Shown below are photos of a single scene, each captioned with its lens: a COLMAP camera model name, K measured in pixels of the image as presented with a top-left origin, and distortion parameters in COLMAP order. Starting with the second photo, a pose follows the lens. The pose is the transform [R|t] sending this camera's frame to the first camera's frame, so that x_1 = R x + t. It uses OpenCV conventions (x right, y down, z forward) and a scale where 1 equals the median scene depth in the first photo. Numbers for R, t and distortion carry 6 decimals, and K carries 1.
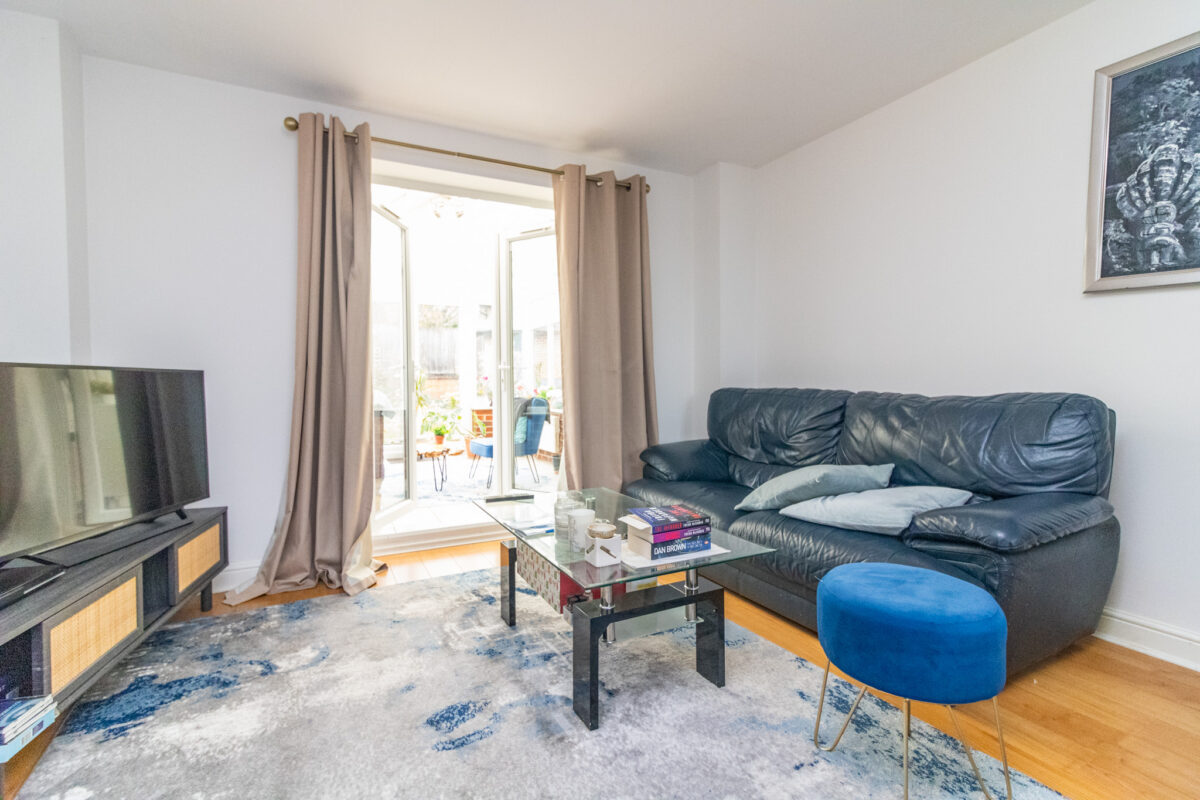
lens RADIAL K [[551.3, 0, 603.6], [0, 551.3, 396.4], [0, 0, 1]] dist [0.006398, -0.000737]
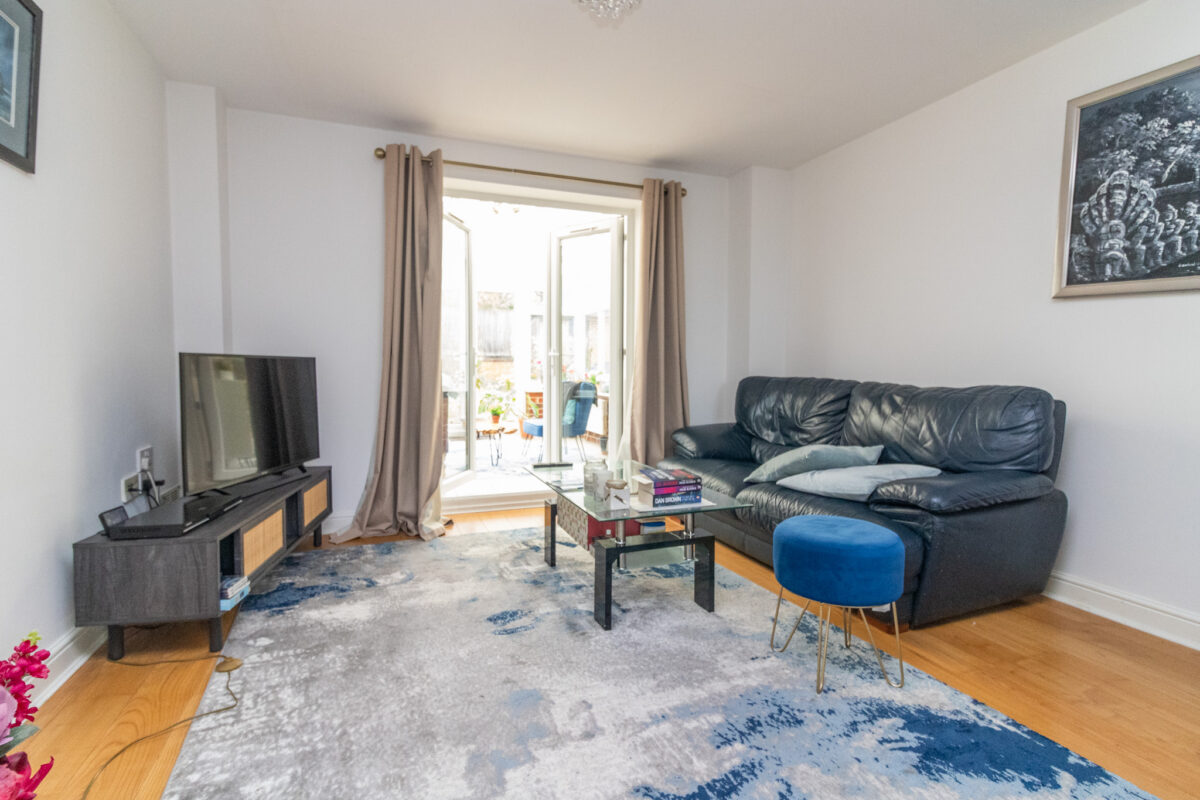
lens RADIAL K [[583.0, 0, 603.5], [0, 583.0, 396.4], [0, 0, 1]] dist [0.002539, 0.000134]
pose [[0.994438, 0.017617, -0.103837, 0.083842], [-0.014703, 0.999478, 0.028761, -0.006885], [0.104290, -0.027074, 0.994178, -0.307002]]
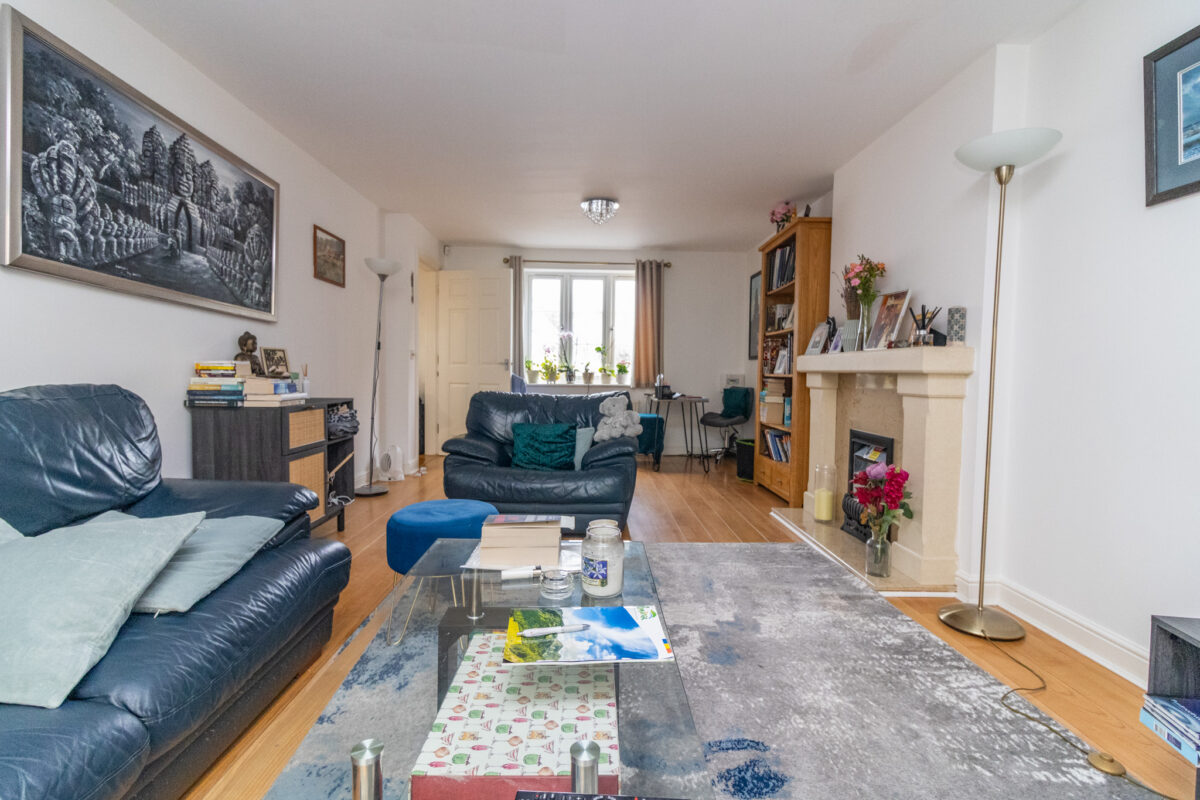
lens RADIAL K [[551.3, 0, 603.6], [0, 551.3, 396.4], [0, 0, 1]] dist [0.006398, -0.000737]
pose [[-0.898301, -0.028298, 0.438468, -0.334746], [0.000489, 0.997859, 0.065402, -0.044992], [-0.439380, 0.058965, -0.896364, 1.443165]]
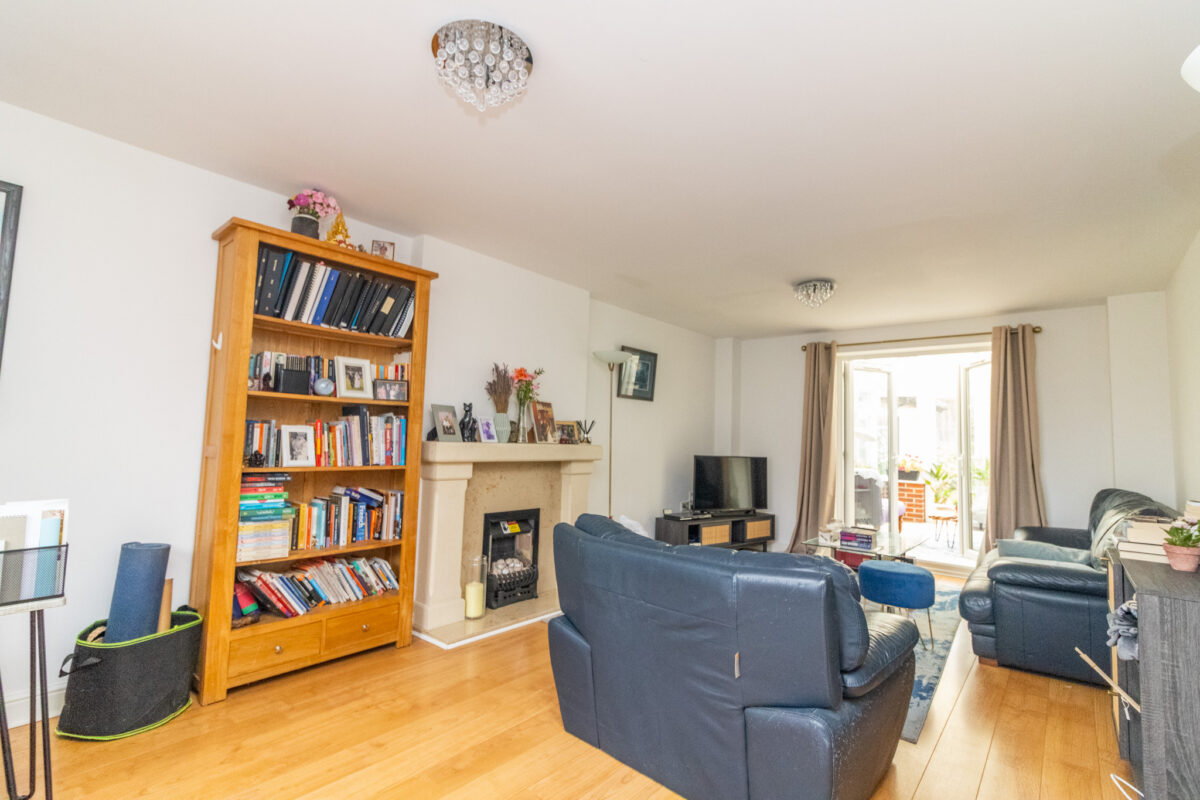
lens RADIAL K [[551.3, 0, 603.6], [0, 551.3, 396.4], [0, 0, 1]] dist [0.006398, -0.000737]
pose [[0.388318, -0.052395, -0.920035, 1.559139], [-0.057016, 0.995104, -0.080735, -0.091145], [0.919760, 0.083808, 0.383430, -0.790304]]
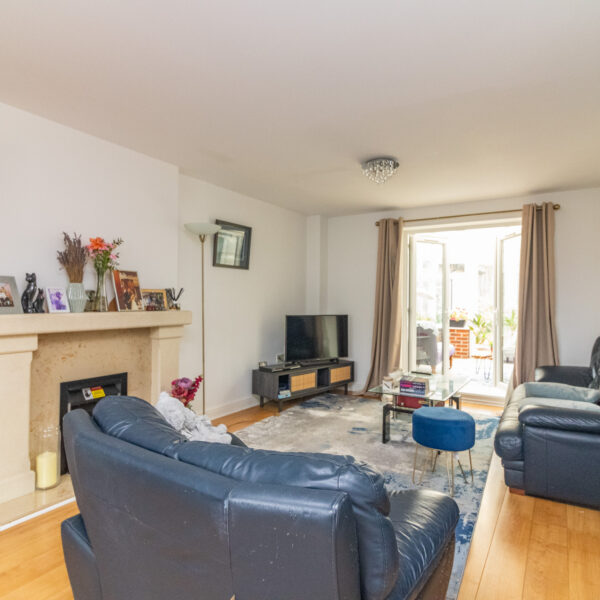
lens RADIAL K [[413.1, 0, 302.1], [0, 413.1, 297.2], [0, 0, 1]] dist [0.007316, 0.001090]
pose [[0.512775, 0.005019, -0.858508, 1.306681], [-0.033054, 0.999357, -0.013901, -0.122549], [0.857886, 0.035505, 0.512611, -0.452972]]
